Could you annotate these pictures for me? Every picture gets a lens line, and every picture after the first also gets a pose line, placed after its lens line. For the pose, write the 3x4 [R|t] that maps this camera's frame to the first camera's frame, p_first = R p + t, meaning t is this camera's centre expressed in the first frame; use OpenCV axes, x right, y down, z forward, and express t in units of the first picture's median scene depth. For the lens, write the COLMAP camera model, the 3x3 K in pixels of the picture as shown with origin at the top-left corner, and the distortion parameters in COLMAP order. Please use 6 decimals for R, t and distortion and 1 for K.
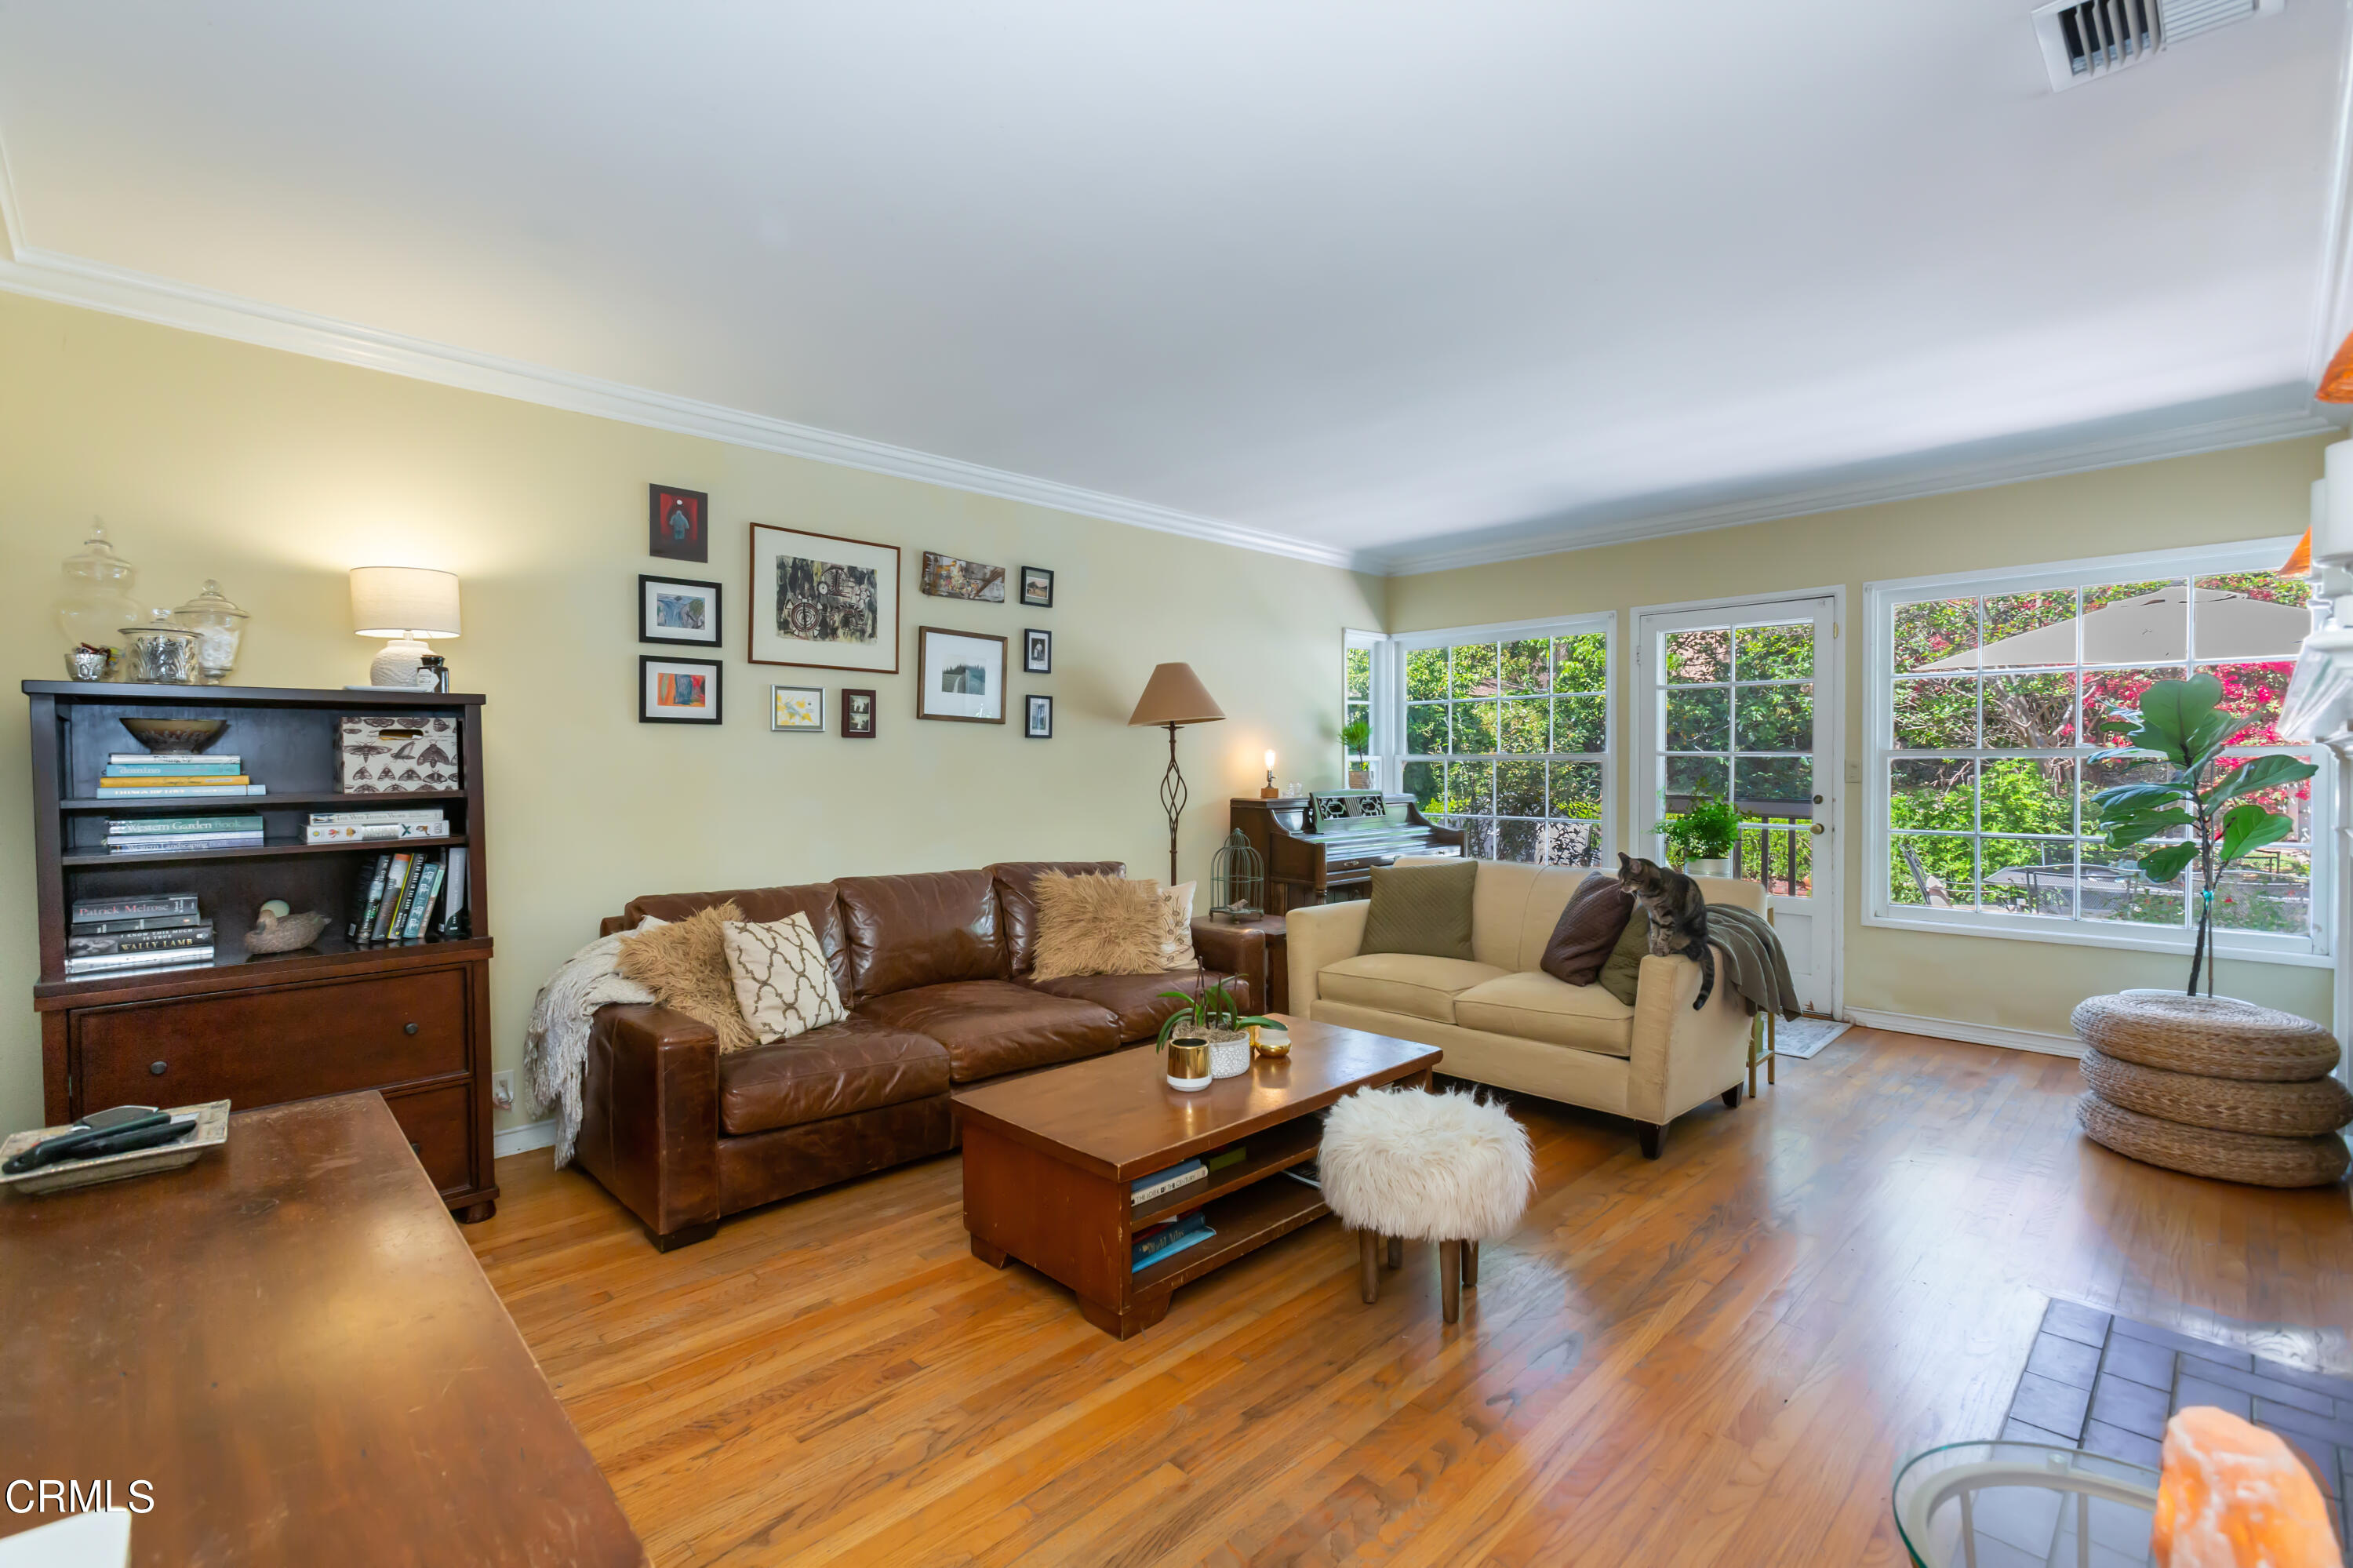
lens RADIAL K [[1047.5, 0, 1205.9], [0, 1047.5, 781.6], [0, 0, 1]] dist [-0.008529, 0.001900]
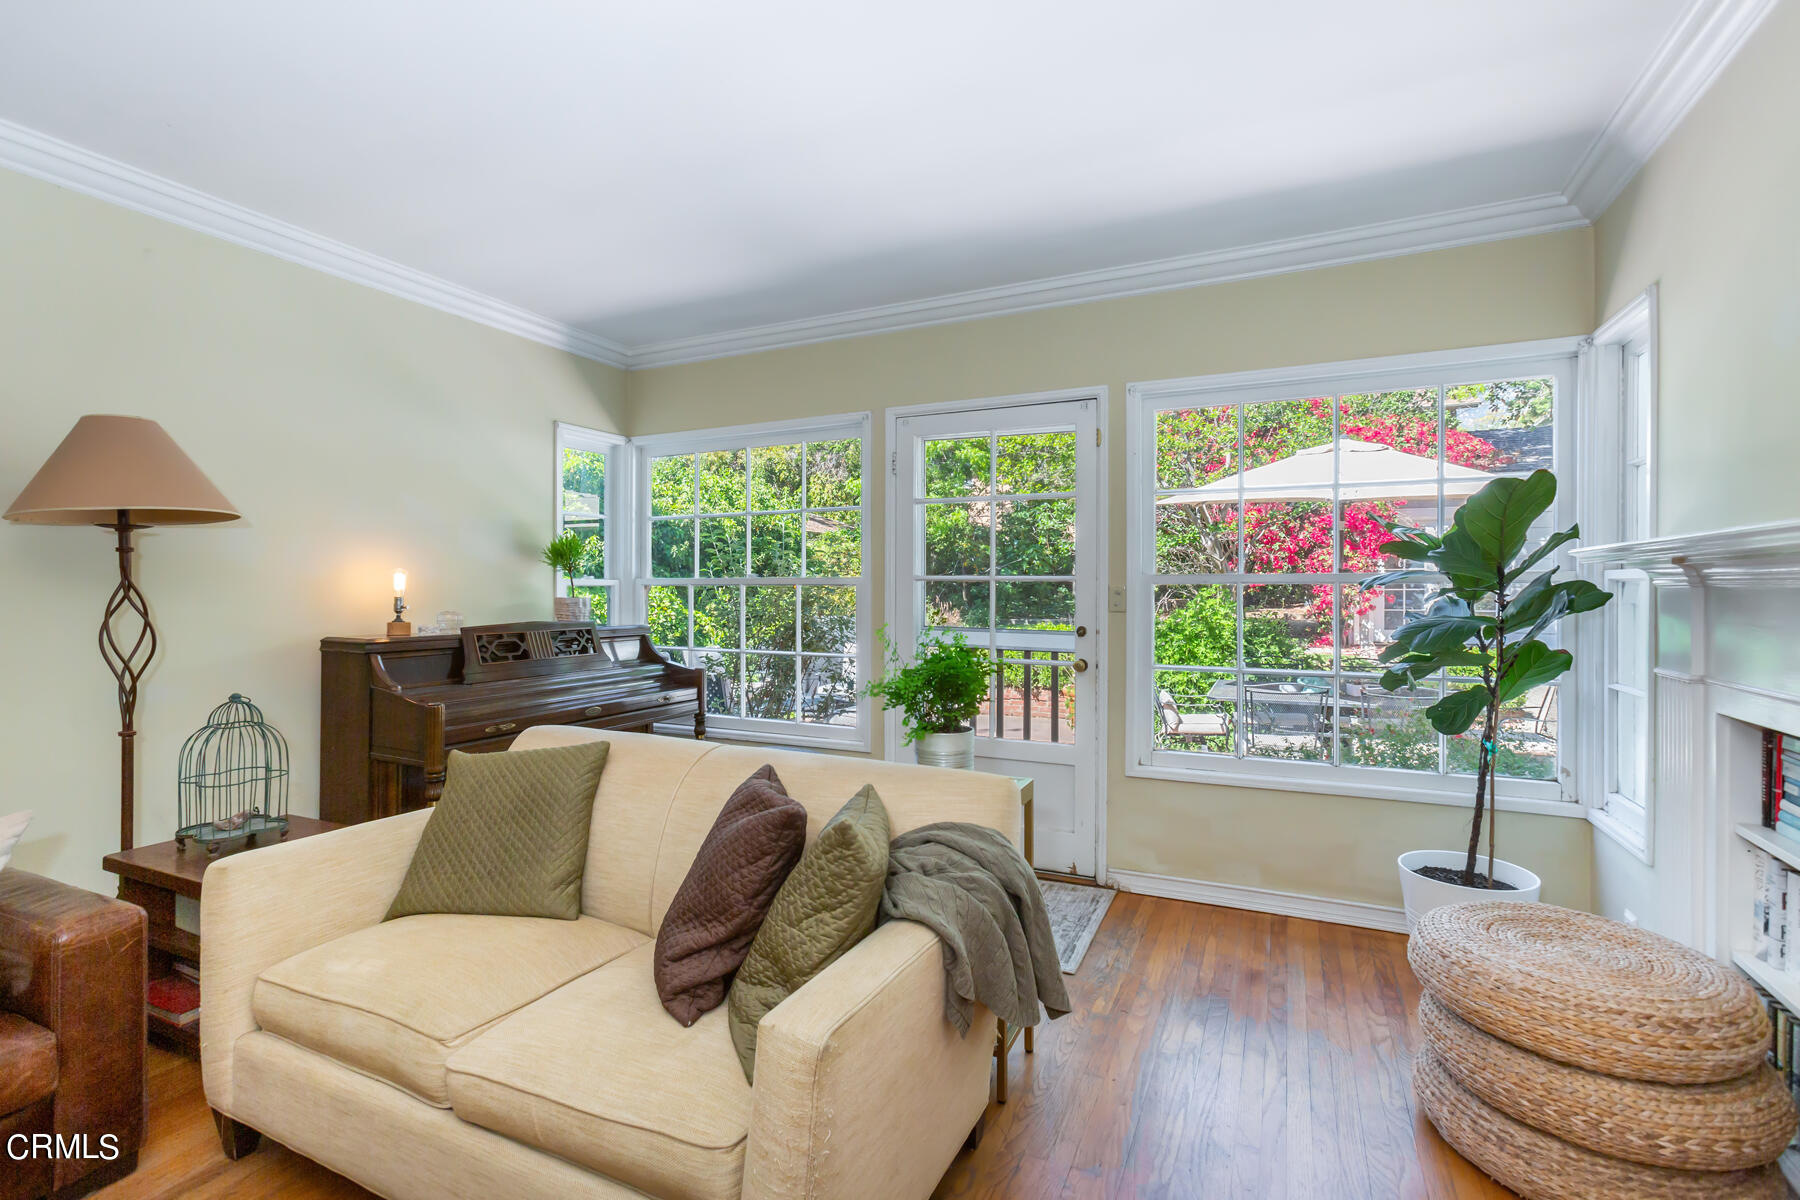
lens RADIAL K [[801.3, 0, 889.6], [0, 801.3, 594.0], [0, 0, 1]] dist [-0.008529, 0.001900]
pose [[0.952321, 0.002321, 0.305090, 0.242388], [0.001152, 0.999937, -0.011202, -0.007722], [-0.305097, 0.011019, 0.952258, 0.433062]]
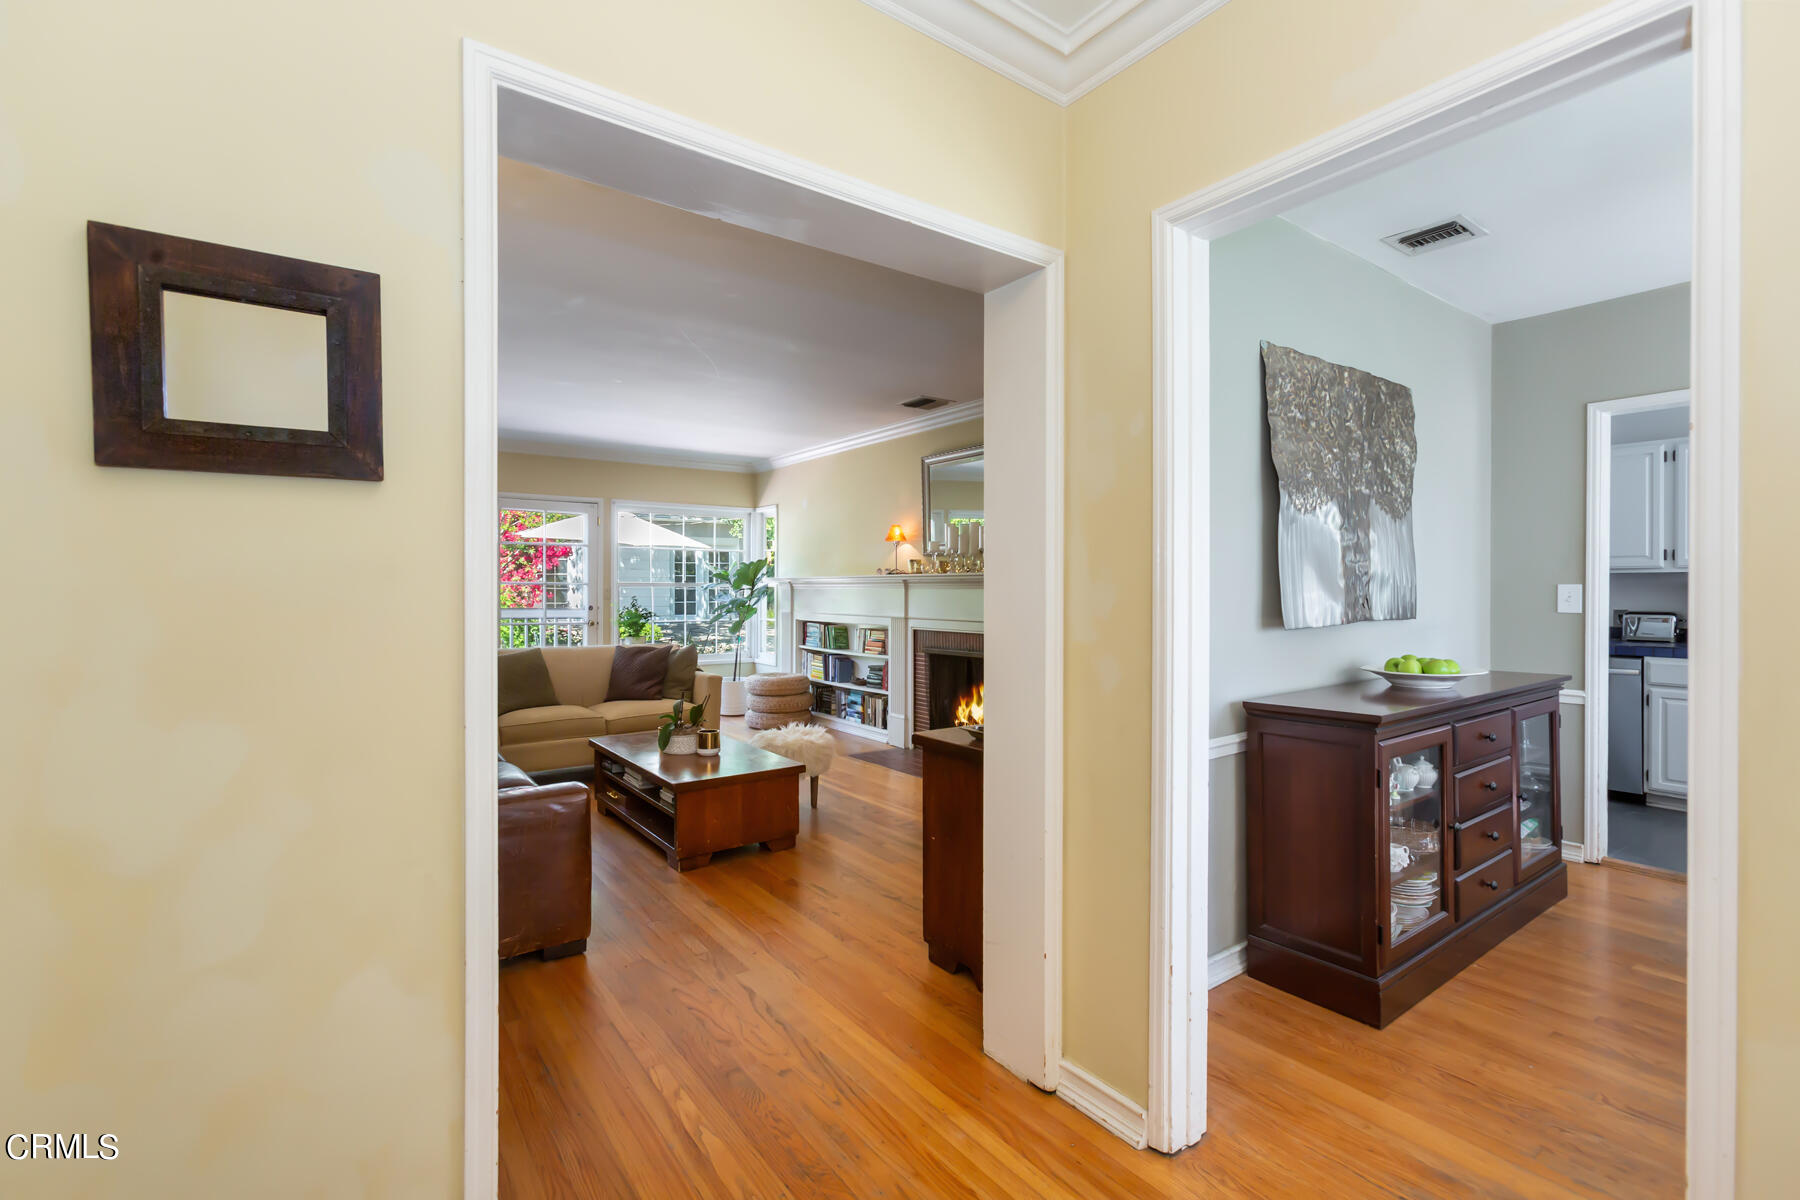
lens RADIAL K [[801.3, 0, 897.6], [0, 801.3, 592.9], [0, 0, 1]] dist [-0.008529, 0.001900]
pose [[0.141218, -0.000436, 0.989978, -0.808391], [0.017472, 0.999845, -0.002052, 0.001621], [-0.989824, 0.017587, 0.141204, 0.252004]]
